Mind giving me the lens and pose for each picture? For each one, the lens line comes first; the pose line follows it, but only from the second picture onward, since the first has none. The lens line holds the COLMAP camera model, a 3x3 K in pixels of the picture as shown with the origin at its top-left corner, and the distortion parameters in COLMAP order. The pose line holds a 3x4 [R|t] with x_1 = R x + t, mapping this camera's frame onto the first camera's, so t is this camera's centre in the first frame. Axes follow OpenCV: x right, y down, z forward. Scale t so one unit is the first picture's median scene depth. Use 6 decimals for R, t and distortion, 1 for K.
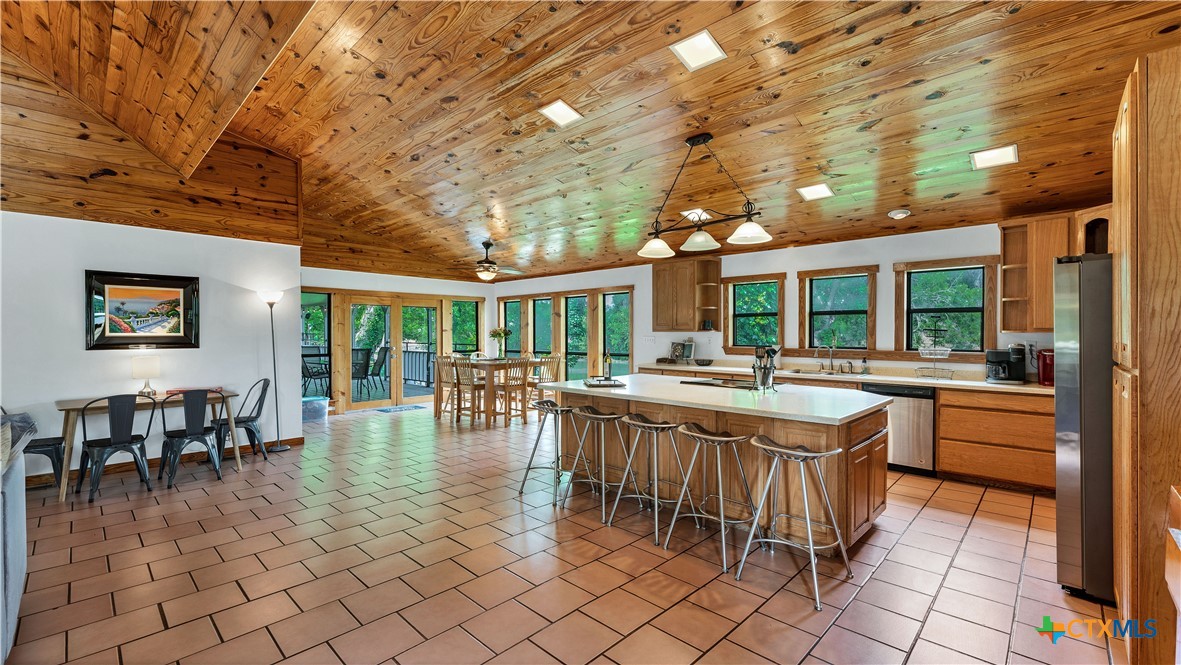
lens RADIAL K [[451.1, 0, 592.4], [0, 451.1, 337.6], [0, 0, 1]] dist [0.002169, 0.000050]
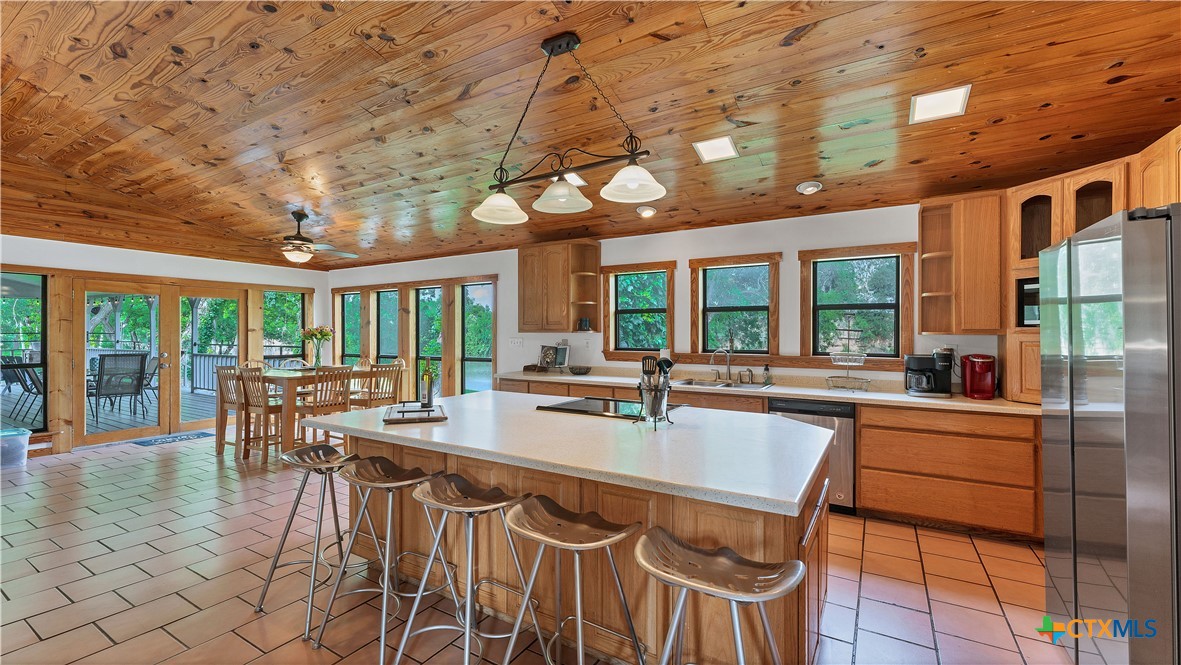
lens RADIAL K [[455.4, 0, 574.2], [0, 455.4, 334.1], [0, 0, 1]] dist [-0.000209, 0.000091]
pose [[0.979343, 0.000417, 0.202206, 0.087398], [0.001155, 0.999970, -0.007657, -0.004840], [-0.202203, 0.007733, 0.979313, 0.248223]]
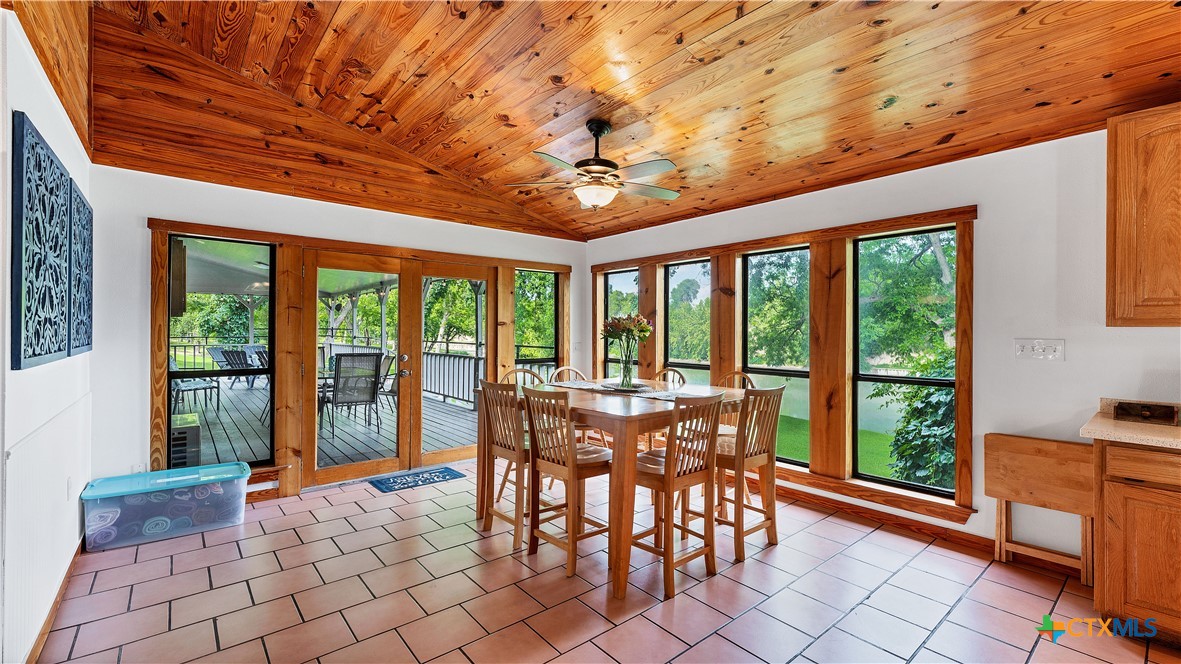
lens RADIAL K [[483.8, 0, 590.5], [0, 483.8, 332.0], [0, 0, 1]] dist [0.001210, 0.000086]
pose [[0.991379, 0.005925, -0.130890, -0.257472], [-0.007078, 0.999940, -0.008338, -0.003458], [0.130832, 0.009193, 0.991362, 0.778879]]
